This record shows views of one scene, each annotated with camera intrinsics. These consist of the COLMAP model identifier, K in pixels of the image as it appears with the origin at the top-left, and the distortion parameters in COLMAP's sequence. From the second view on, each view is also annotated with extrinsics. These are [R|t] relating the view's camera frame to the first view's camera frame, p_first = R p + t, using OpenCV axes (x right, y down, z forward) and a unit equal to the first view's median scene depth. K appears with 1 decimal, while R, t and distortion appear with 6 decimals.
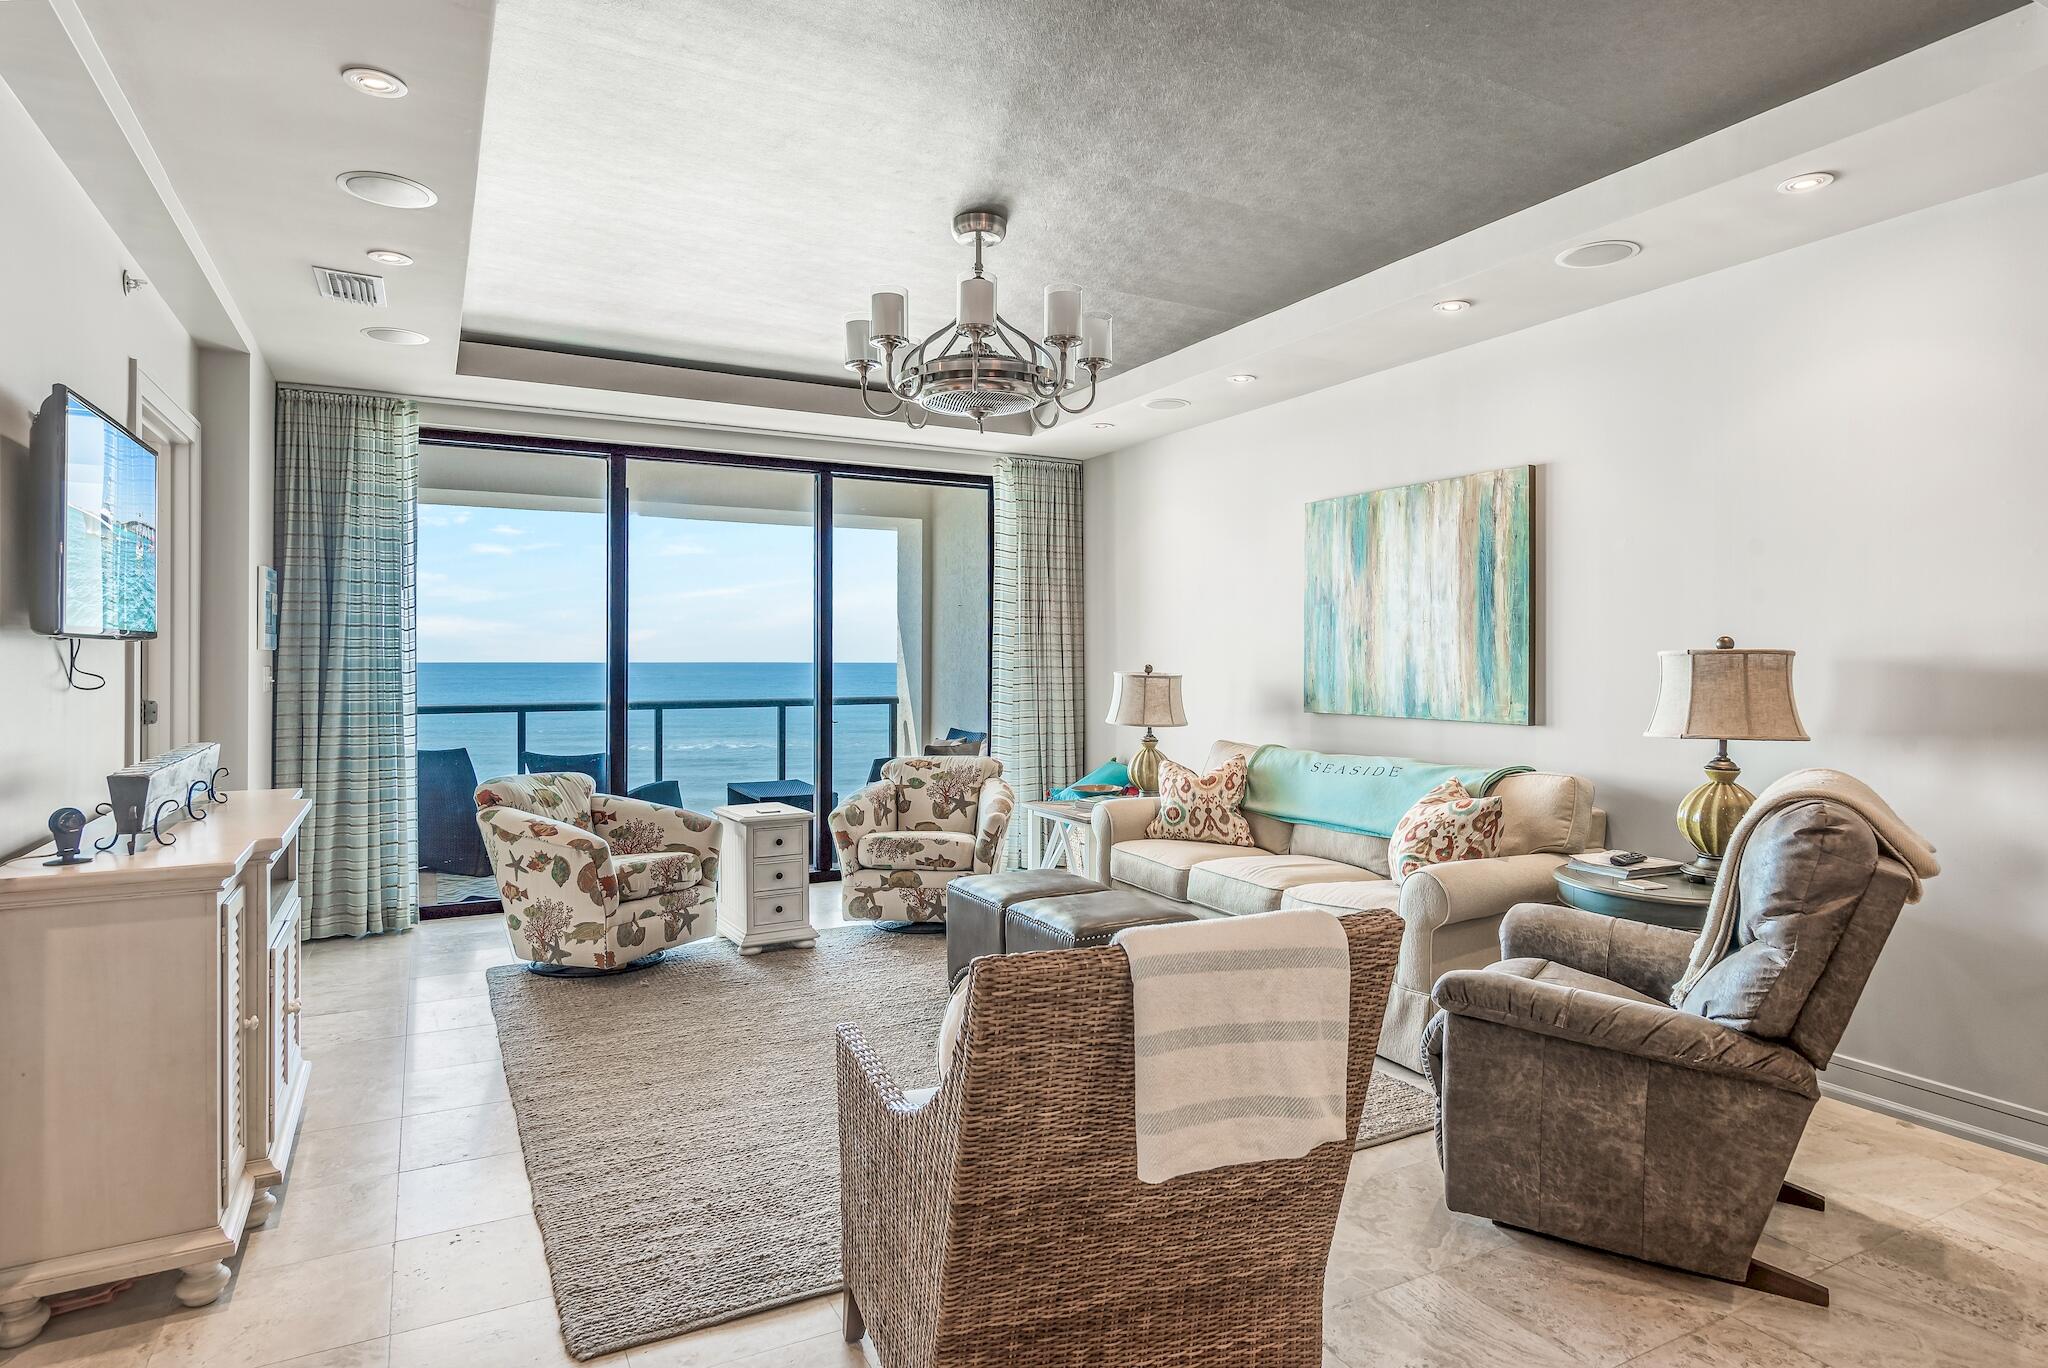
lens RADIAL K [[1128.5, 0, 1037.7], [0, 1128.5, 653.5], [0, 0, 1]] dist [-0.001762, -0.003045]
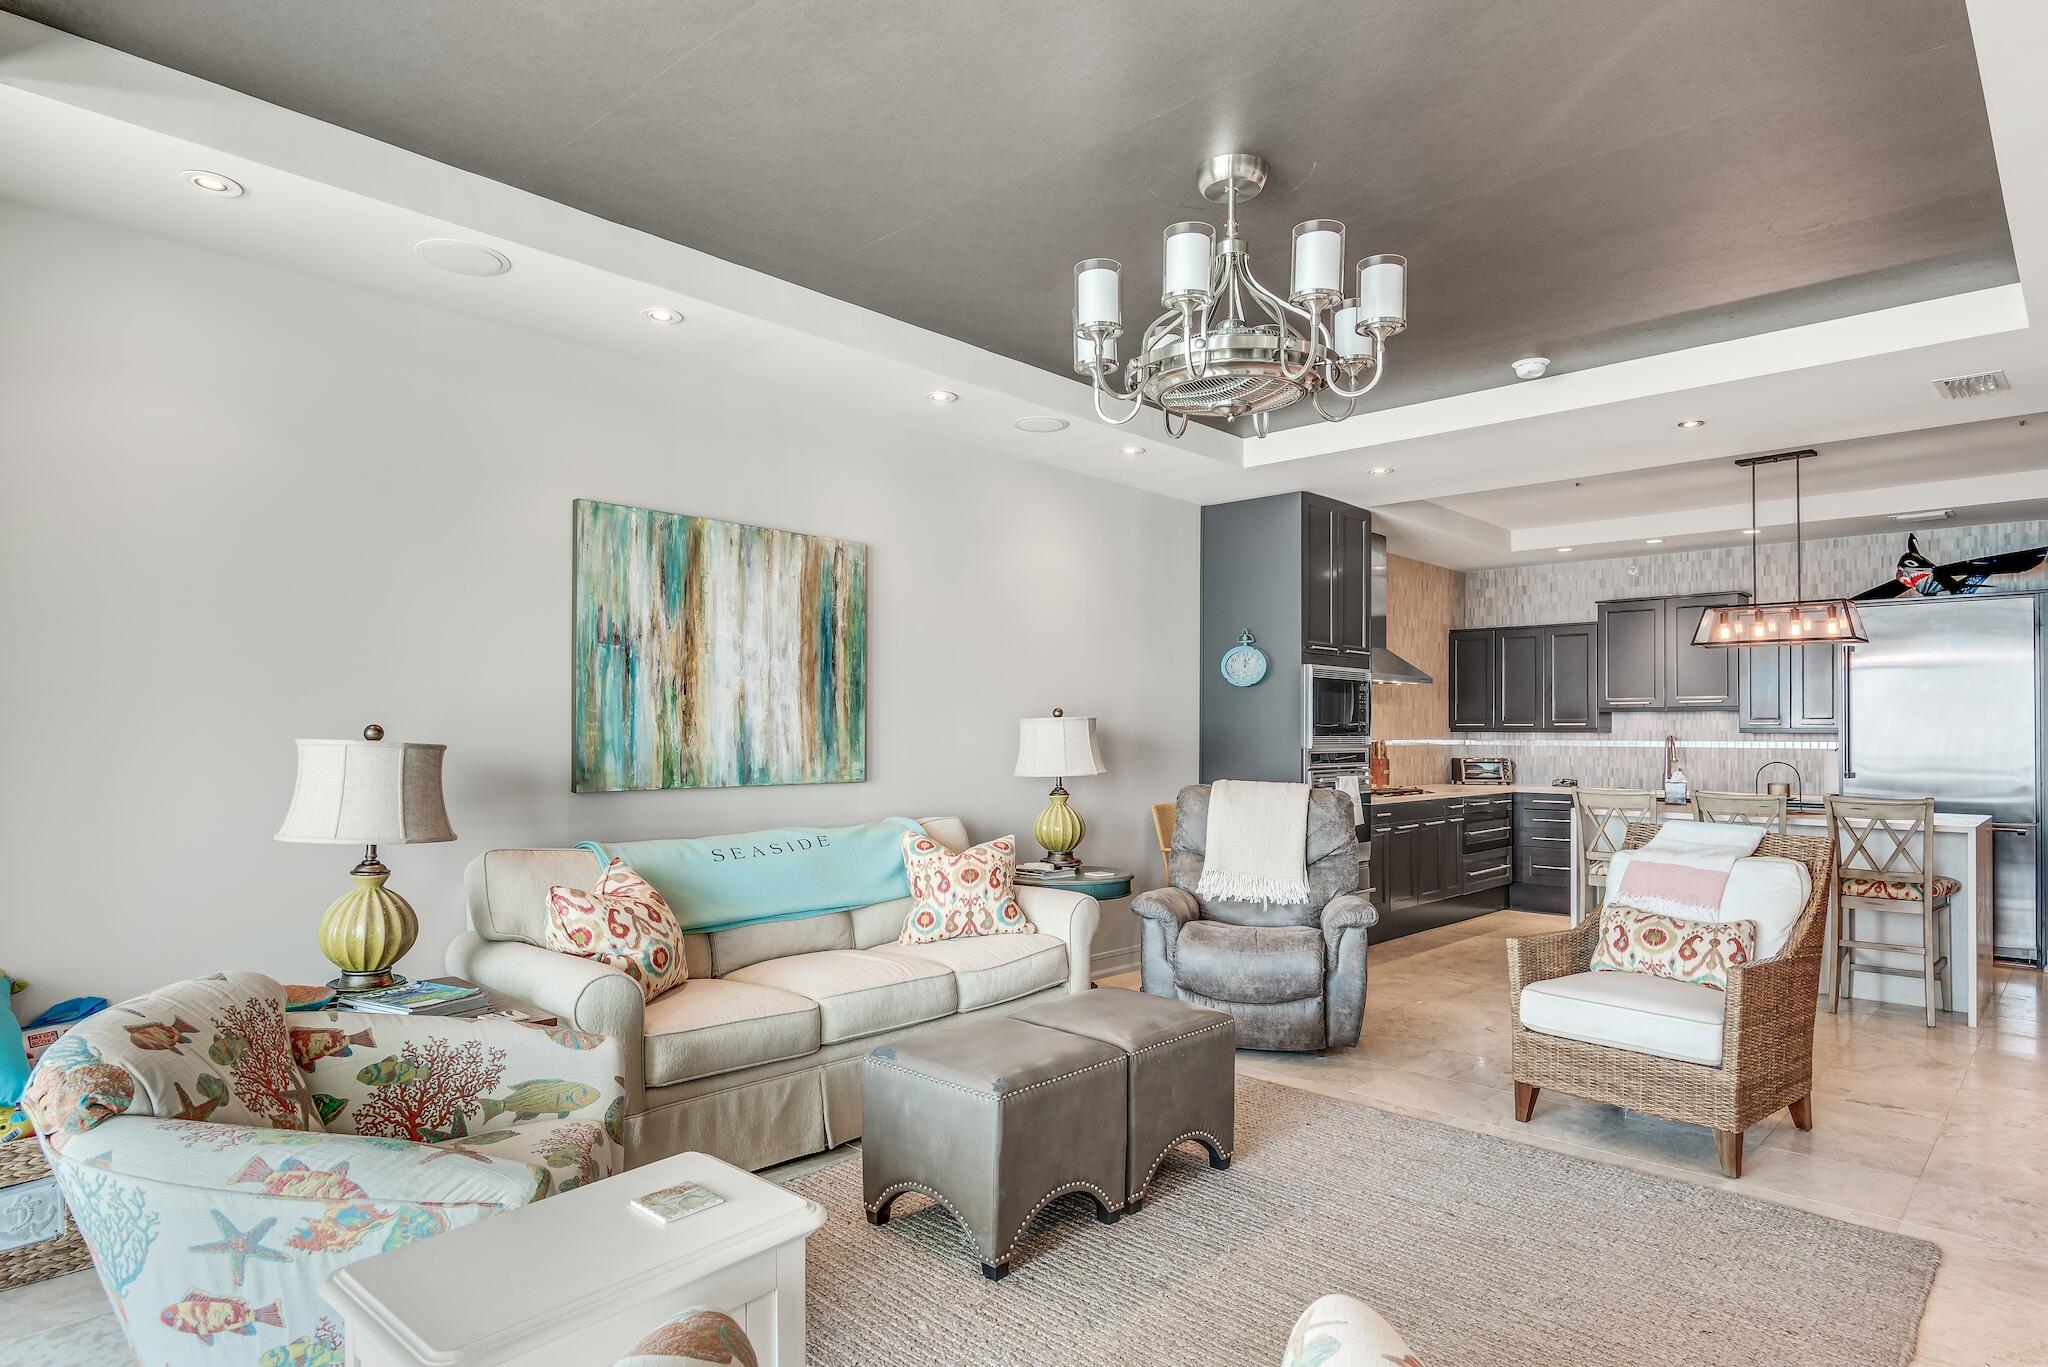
lens RADIAL K [[1128.5, 0, 1020.8], [0, 1128.5, 720.3], [0, 0, 1]] dist [-0.001762, -0.003045]
pose [[-0.307153, 0.006619, 0.951637, -0.556235], [-0.009851, 0.999900, -0.010134, 0.011573], [-0.951609, -0.012487, -0.307057, 1.014175]]
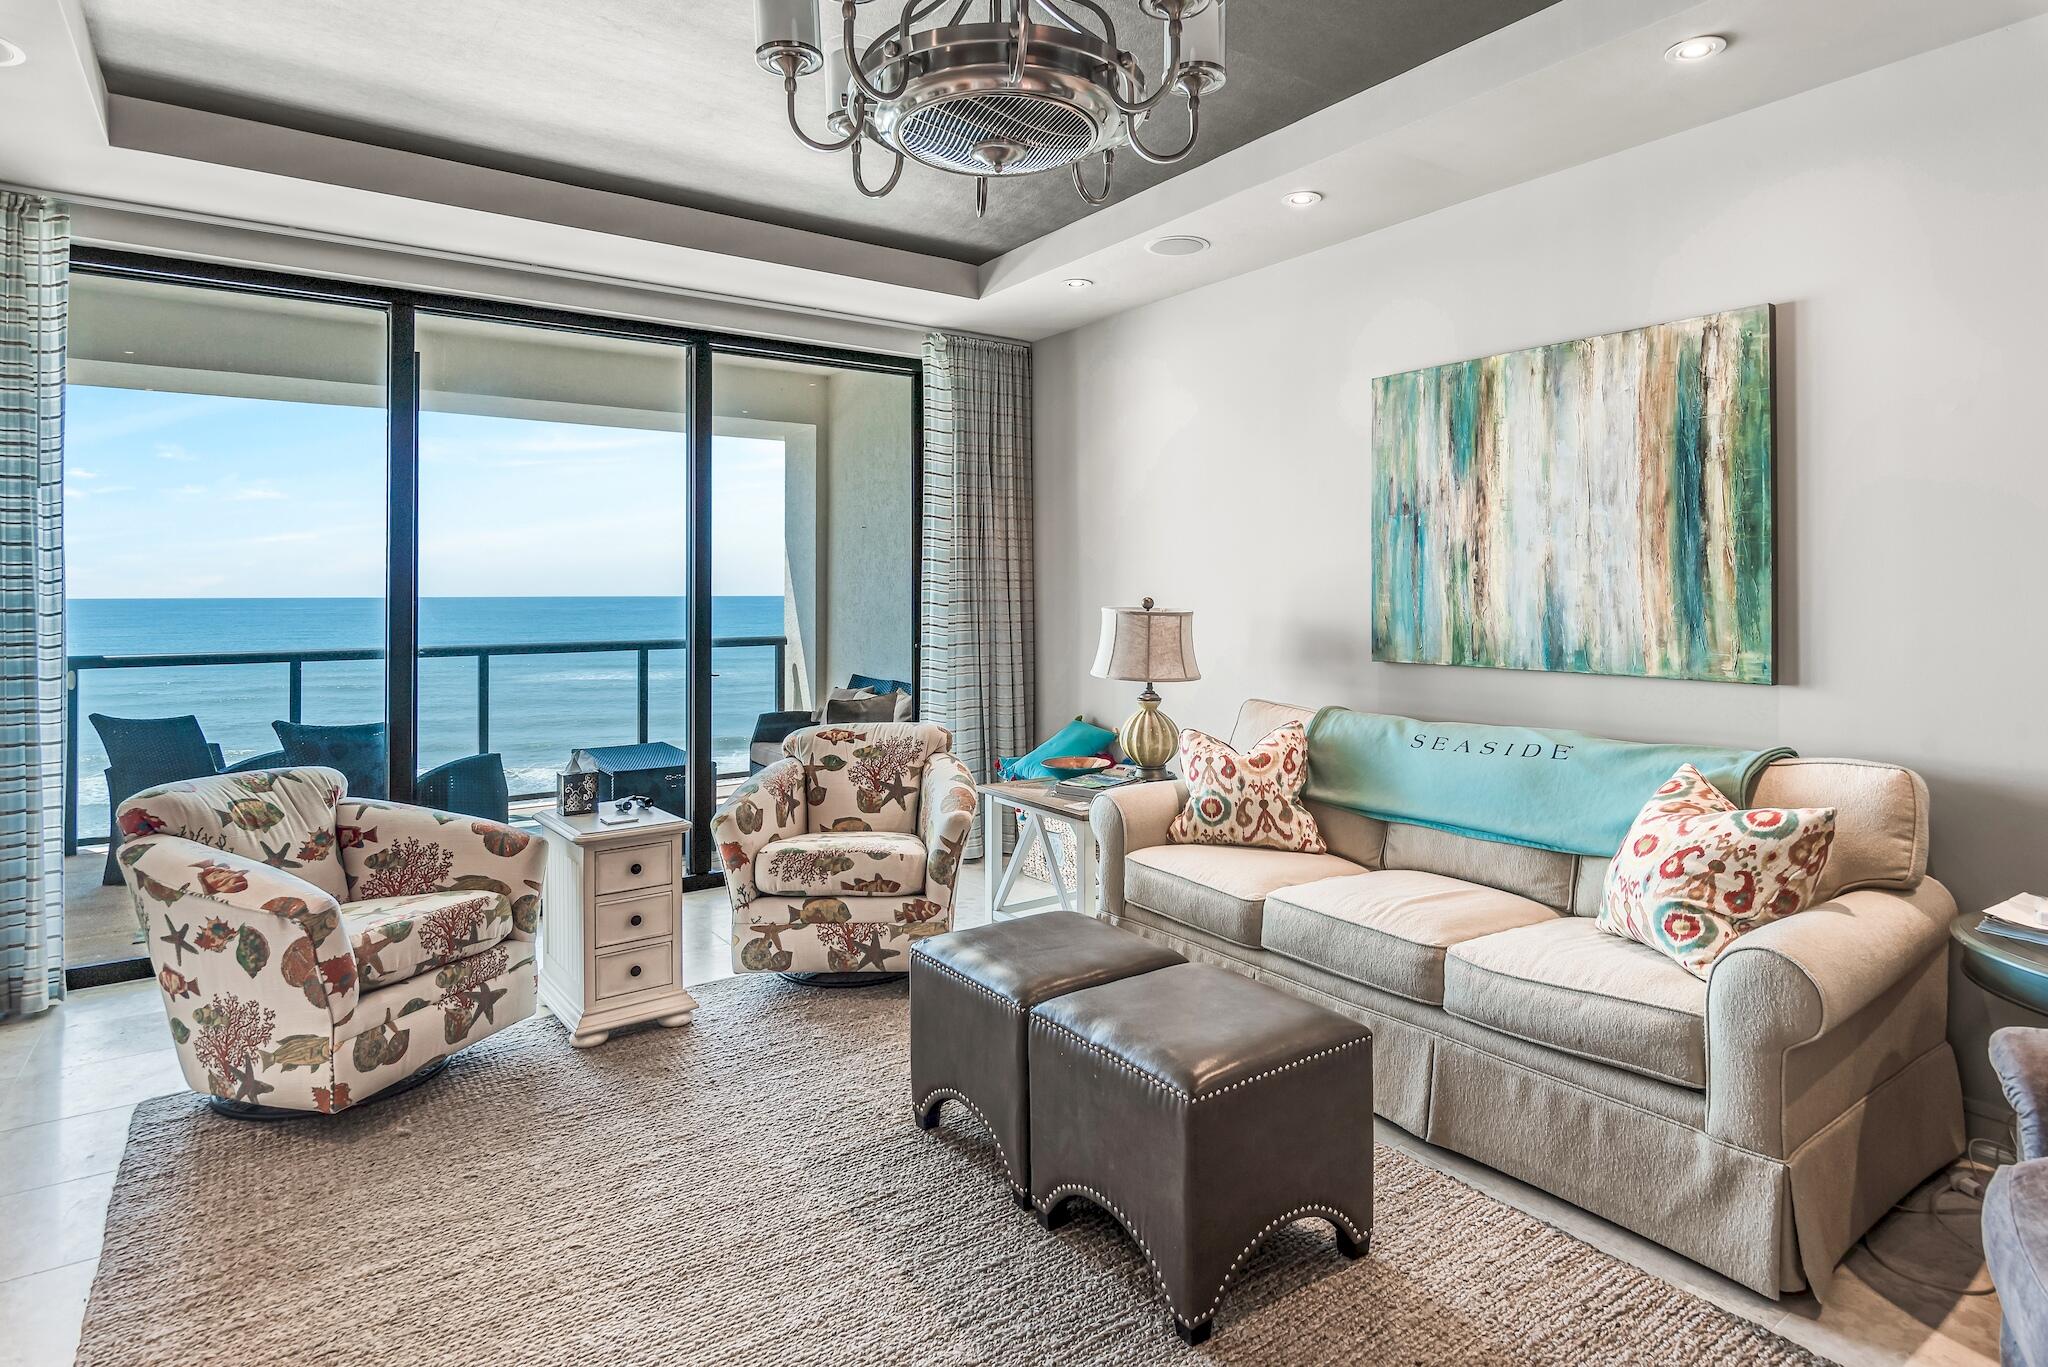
lens RADIAL K [[1096.8, 0, 1027.0], [0, 1096.8, 577.1], [0, 0, 1]] dist [0.006138, -0.003724]
pose [[0.993771, -0.002149, 0.111417, -0.072500], [0.003114, 0.999959, -0.008490, 0.002492], [-0.111394, 0.008784, 0.993737, 0.332381]]
